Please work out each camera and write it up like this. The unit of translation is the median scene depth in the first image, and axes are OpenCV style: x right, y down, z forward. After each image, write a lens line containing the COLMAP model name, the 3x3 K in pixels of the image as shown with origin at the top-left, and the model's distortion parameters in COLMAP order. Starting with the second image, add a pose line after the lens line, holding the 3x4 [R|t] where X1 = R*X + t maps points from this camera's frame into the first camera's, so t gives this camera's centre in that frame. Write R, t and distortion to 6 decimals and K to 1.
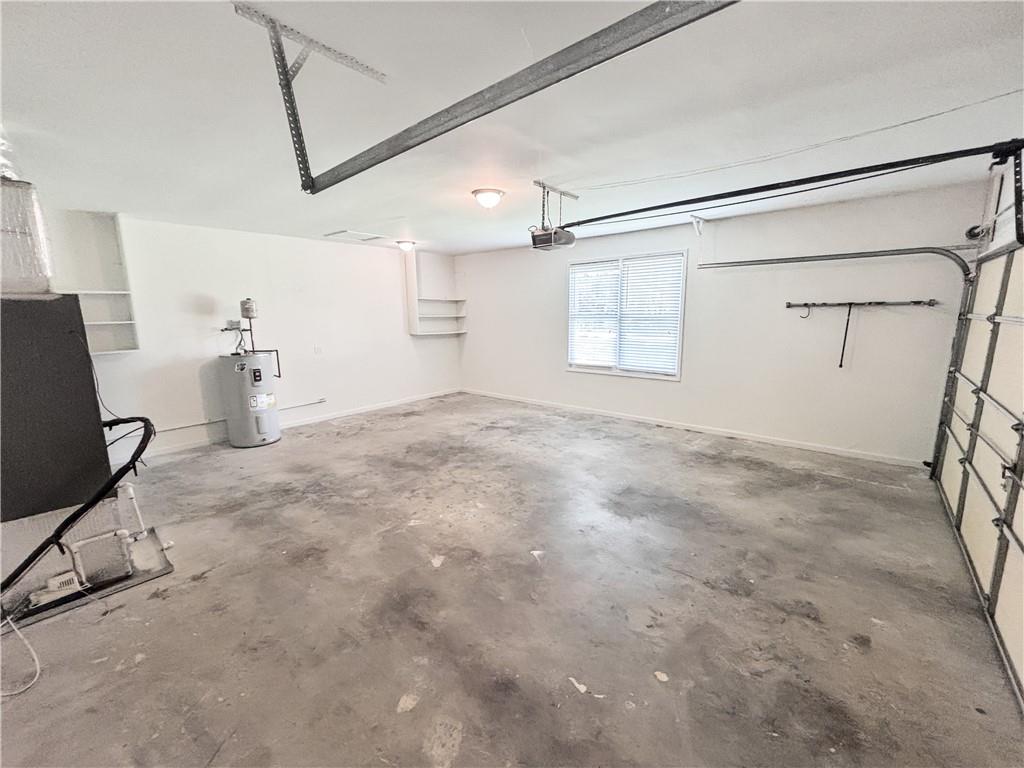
lens RADIAL K [[417.7, 0, 512.0], [0, 417.7, 384.9], [0, 0, 1]] dist [-0.007525, 0.000323]
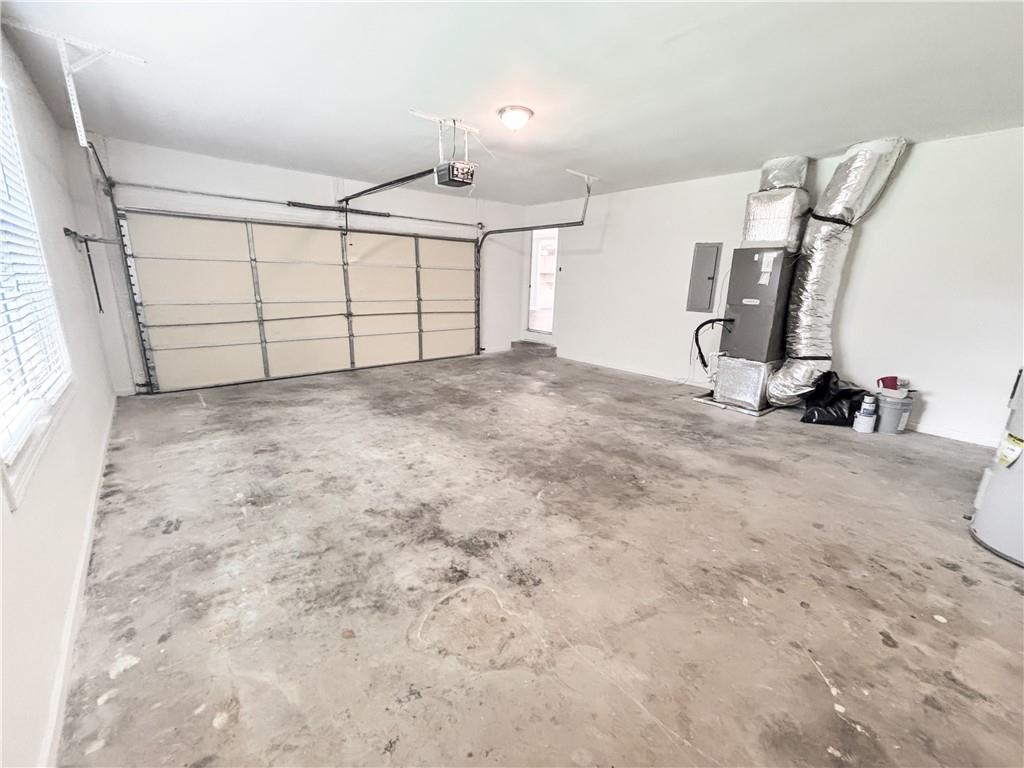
lens RADIAL K [[417.7, 0, 510.2], [0, 417.7, 386.1], [0, 0, 1]] dist [-0.007525, 0.000323]
pose [[-0.987206, -0.048234, 0.151983, -0.173643], [0.018304, 0.912570, 0.408511, -0.236960], [-0.158399, 0.406066, -0.900011, 1.686716]]
